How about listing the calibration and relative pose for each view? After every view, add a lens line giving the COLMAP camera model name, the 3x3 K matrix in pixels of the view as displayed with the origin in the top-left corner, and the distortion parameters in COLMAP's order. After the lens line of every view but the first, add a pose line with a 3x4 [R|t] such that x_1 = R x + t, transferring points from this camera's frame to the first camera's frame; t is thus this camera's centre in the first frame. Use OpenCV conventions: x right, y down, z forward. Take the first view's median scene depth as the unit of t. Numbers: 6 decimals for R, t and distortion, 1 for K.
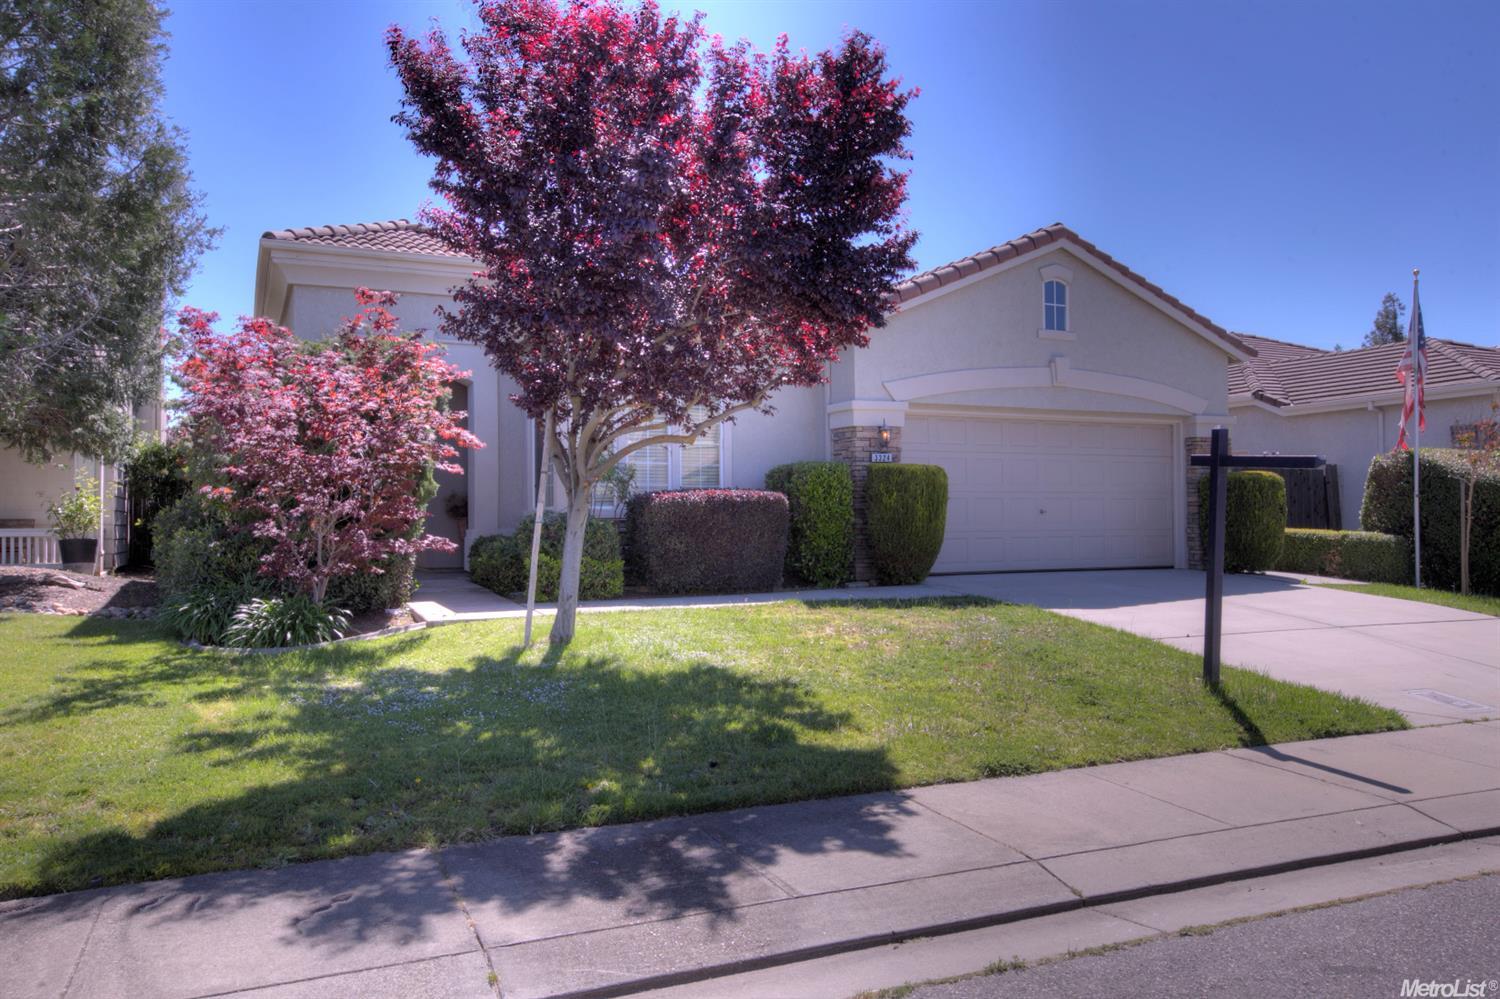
lens RADIAL K [[1135.1, 0, 762.2], [0, 1135.1, 505.1], [0, 0, 1]] dist [-0.022410, 0.064176]
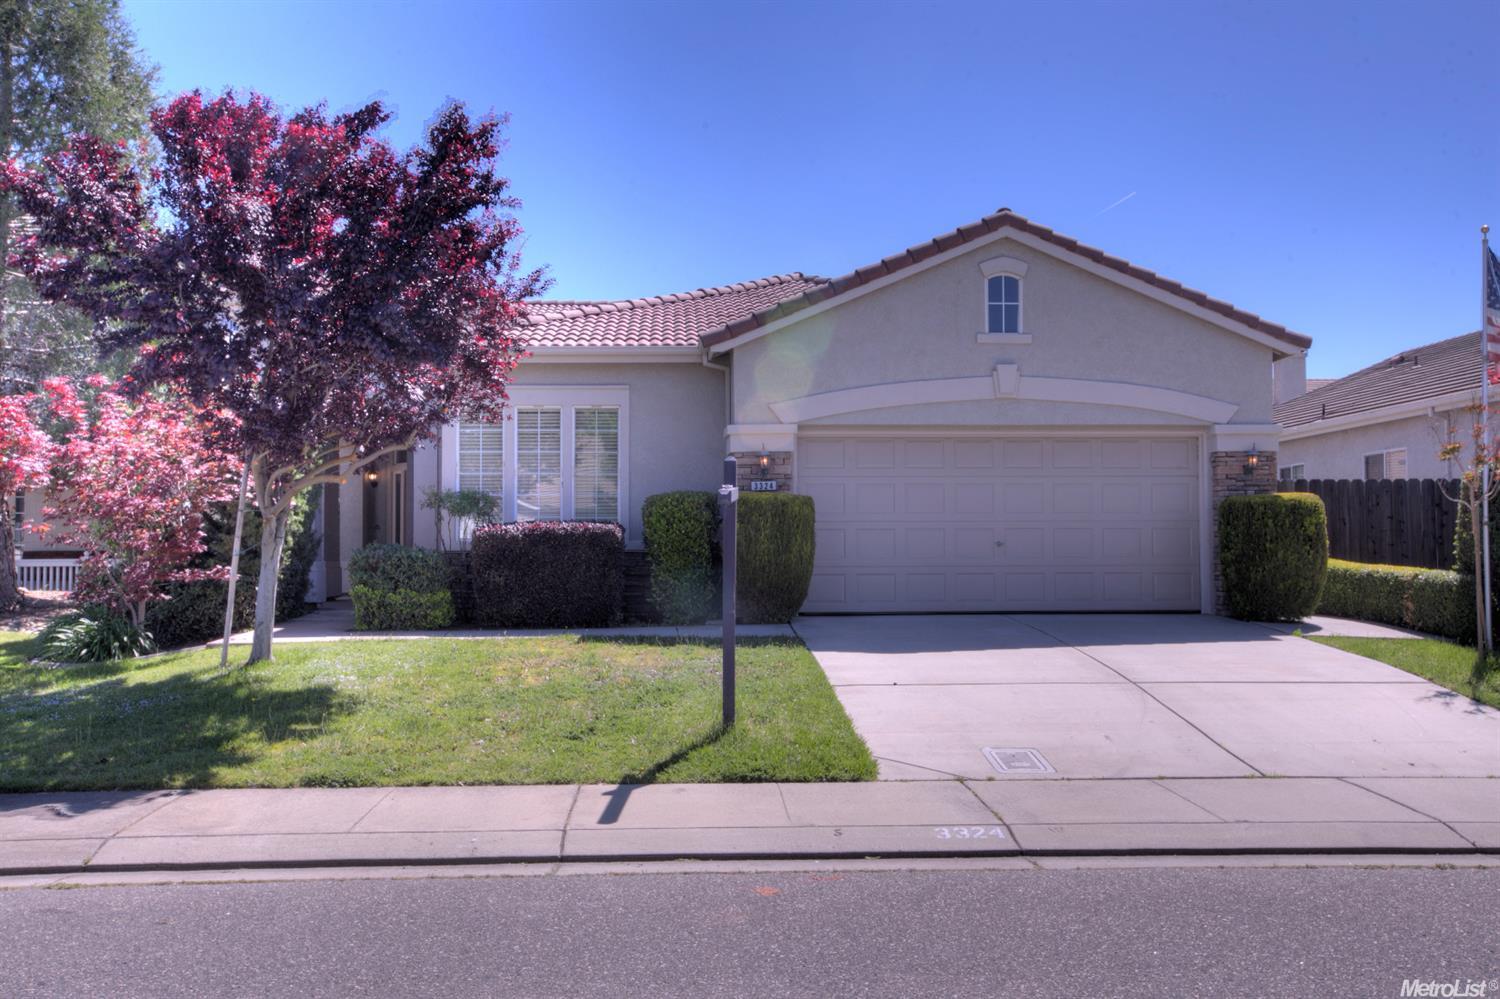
lens RADIAL K [[1375.2, 0, 744.0], [0, 1375.2, 494.2], [0, 0, 1]] dist [-0.009466, 0.000000]
pose [[0.924418, -0.014603, -0.381101, 0.476754], [0.003030, 0.999516, -0.030948, -0.000381], [0.381369, 0.027454, 0.924015, -0.034865]]
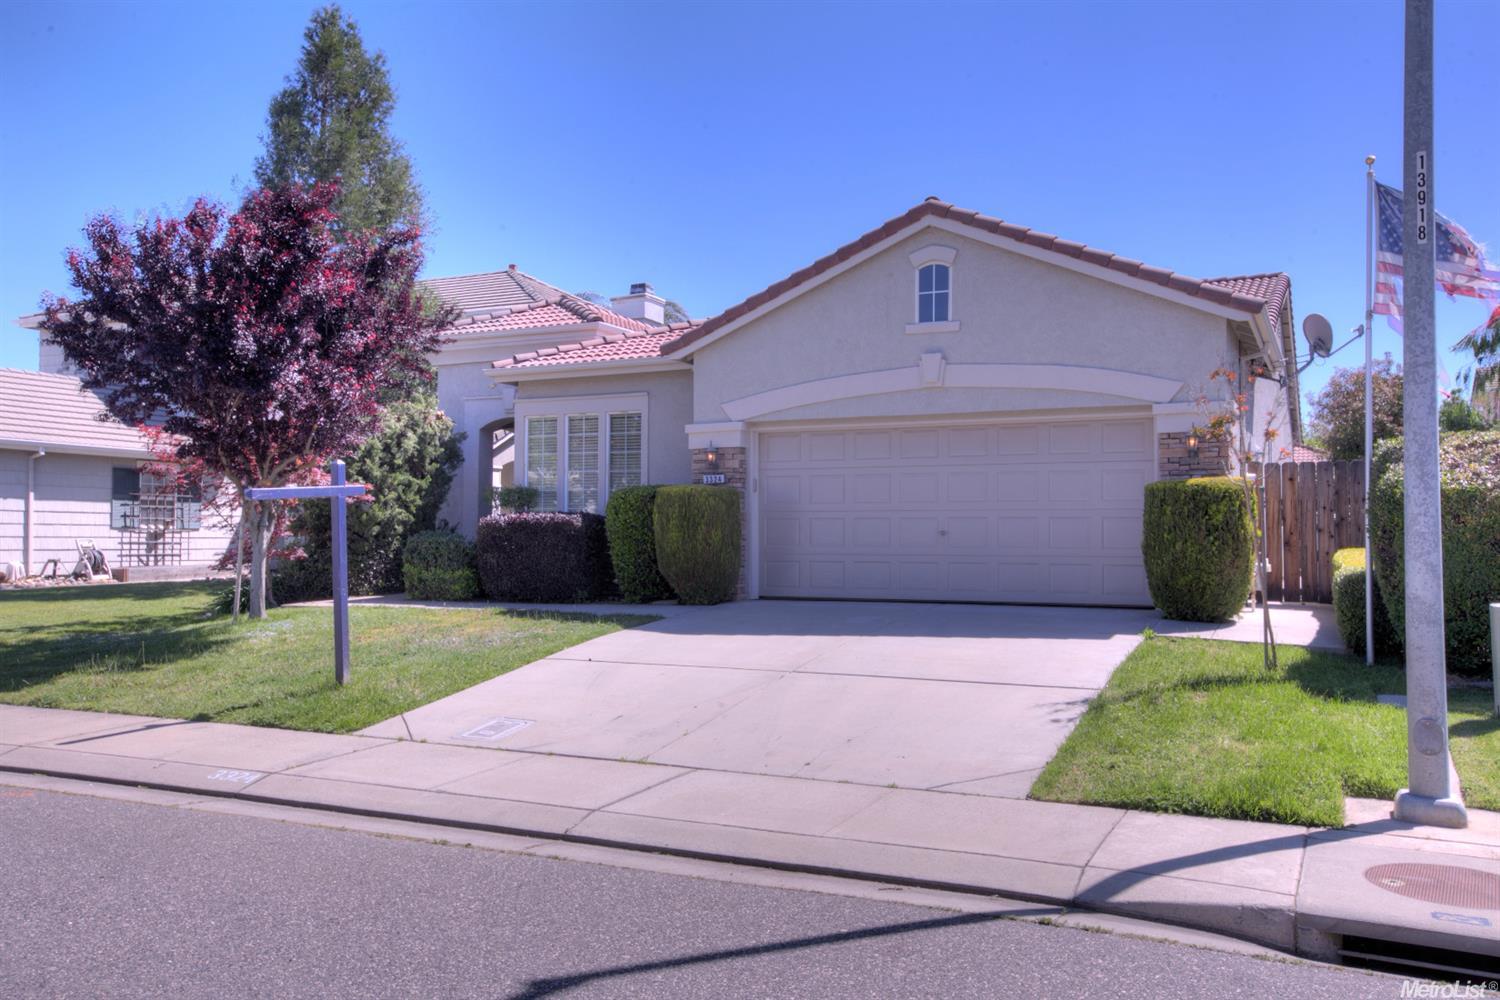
lens RADIAL K [[1297.5, 0, 741.2], [0, 1297.5, 504.6], [0, 0, 1]] dist [-0.021592, 0.001318]
pose [[0.614352, -0.011903, -0.788942, 0.951747], [0.005031, 0.999925, -0.011169, -0.005505], [0.789016, 0.002893, 0.614366, 0.284519]]
